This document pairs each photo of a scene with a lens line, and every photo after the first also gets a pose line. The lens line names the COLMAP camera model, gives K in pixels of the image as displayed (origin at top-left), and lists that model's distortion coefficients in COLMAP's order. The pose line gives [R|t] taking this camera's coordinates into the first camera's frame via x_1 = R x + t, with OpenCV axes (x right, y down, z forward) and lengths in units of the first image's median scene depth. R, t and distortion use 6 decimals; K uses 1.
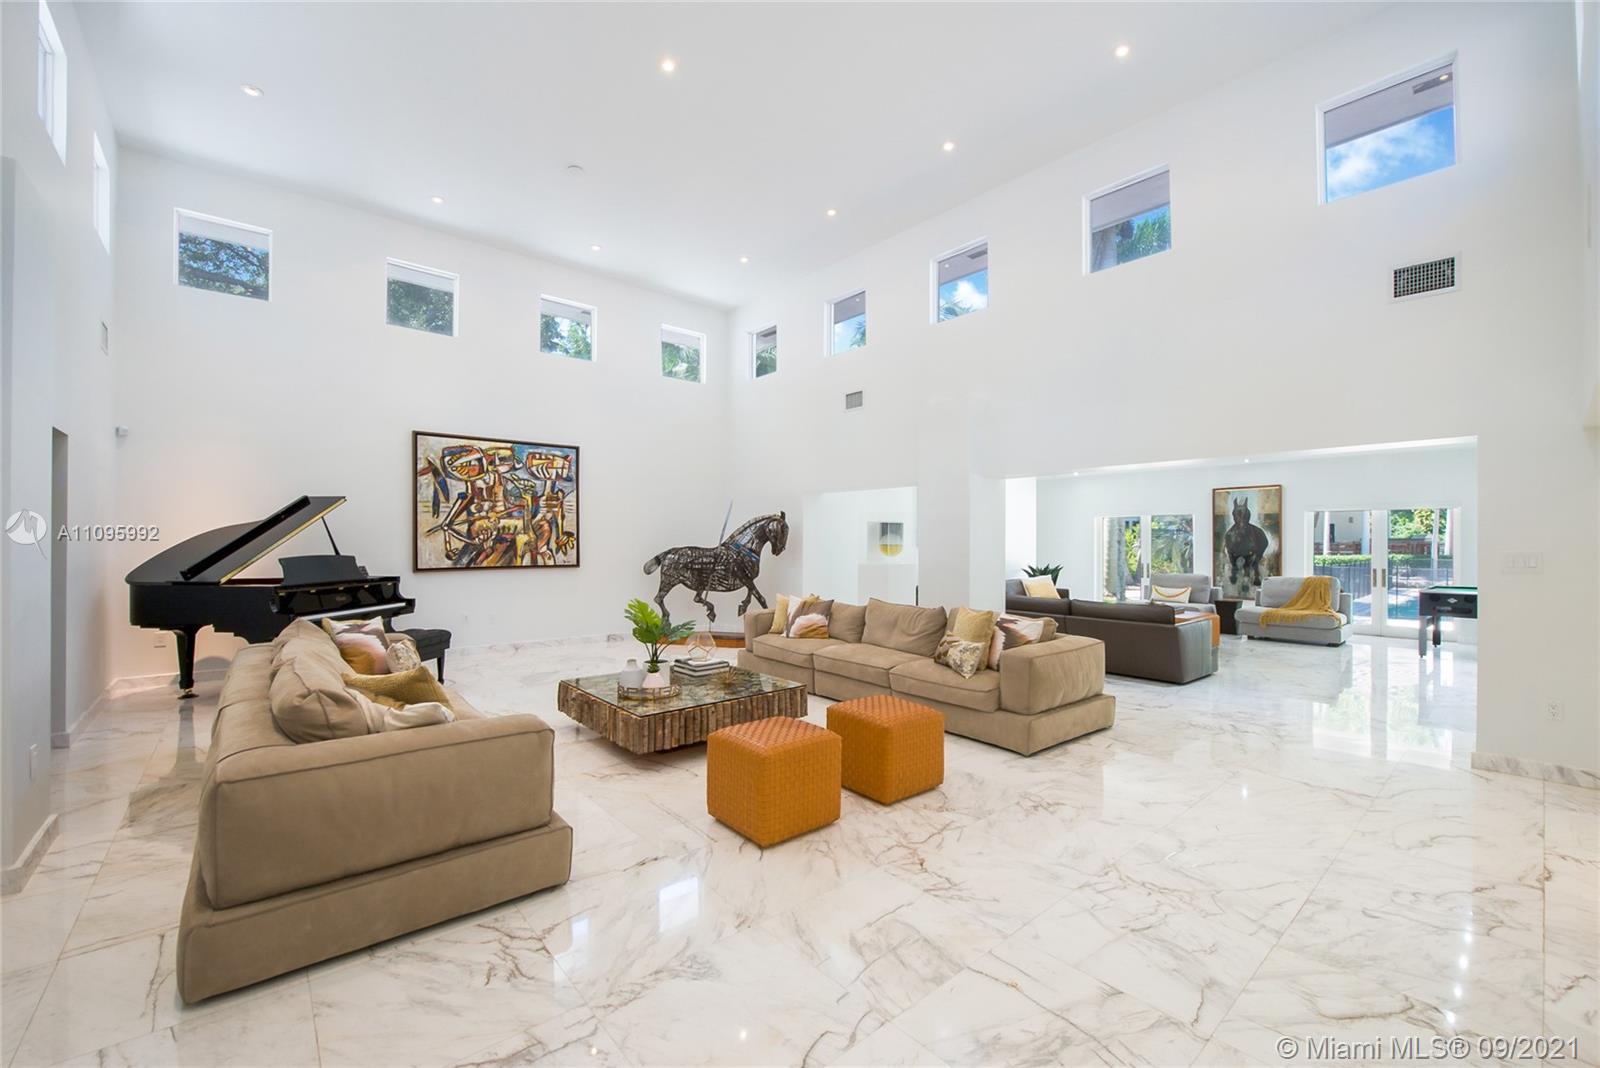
lens RADIAL K [[650.1, 0, 797.5], [0, 650.1, 545.0], [0, 0, 1]] dist [-0.015155, -0.001138]
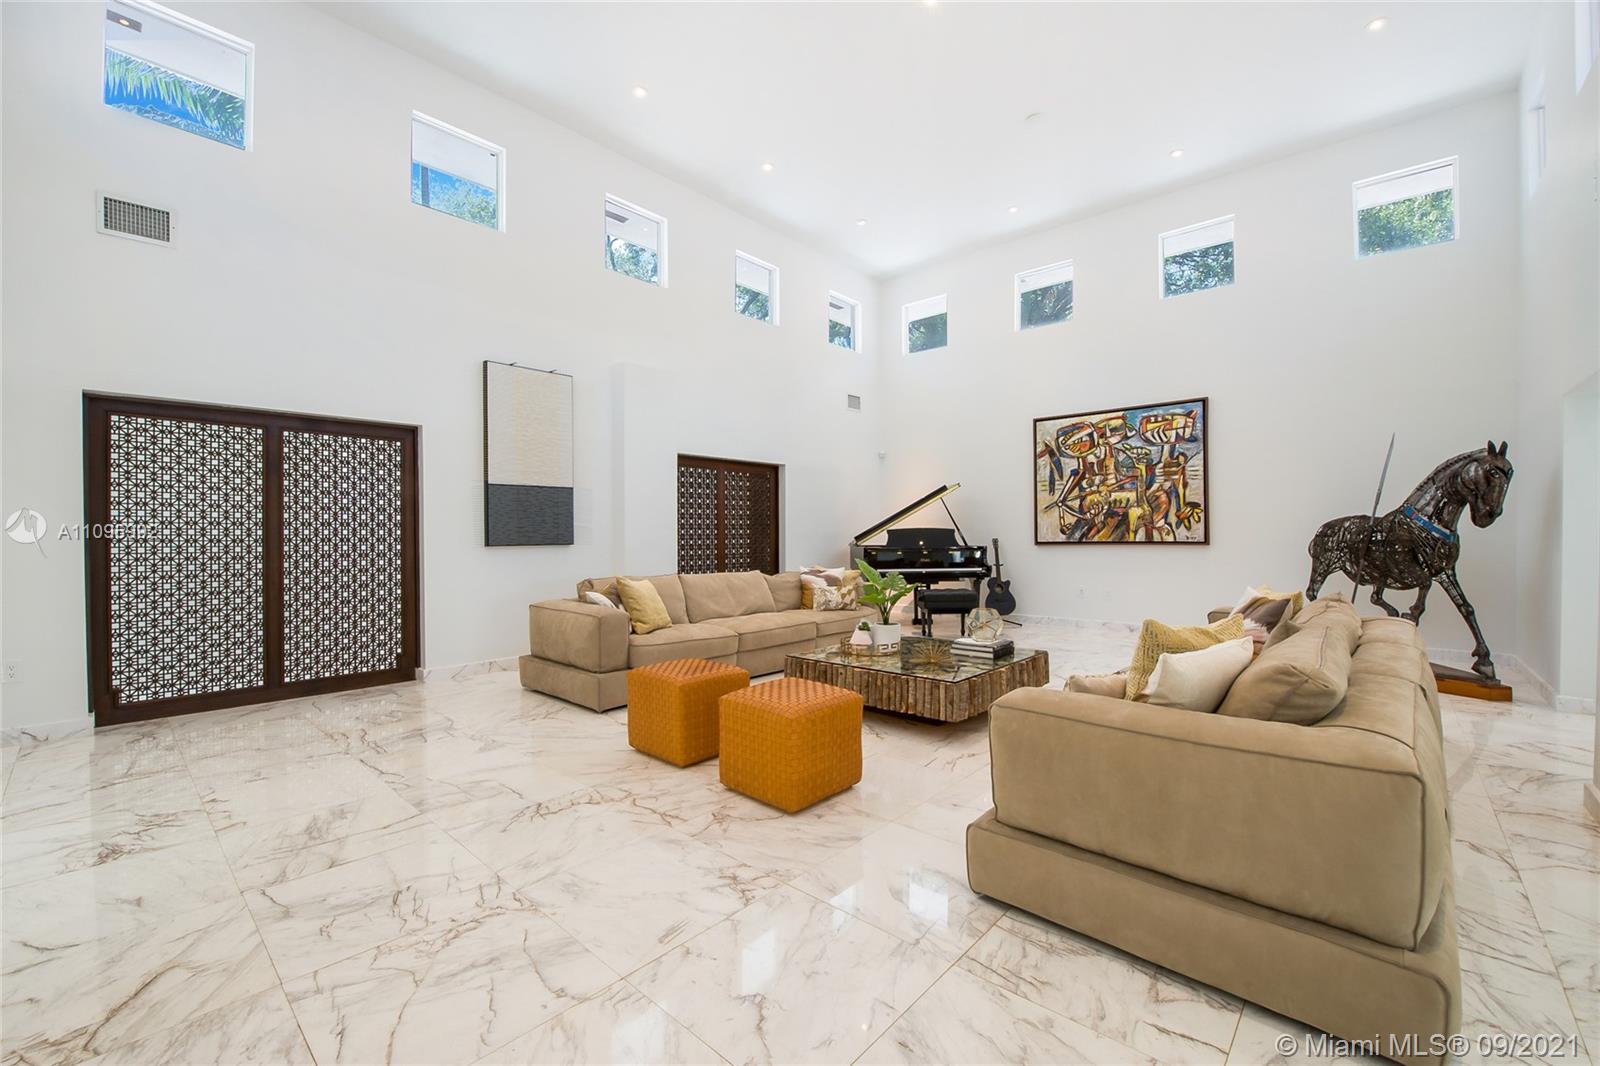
lens RADIAL K [[650.1, 0, 796.6], [0, 650.1, 524.4], [0, 0, 1]] dist [-0.015155, -0.001138]
pose [[0.134360, -0.018361, -0.990762, 0.441454], [0.000969, 0.999830, -0.018397, 0.025422], [0.990932, 0.001512, 0.134355, 0.417645]]
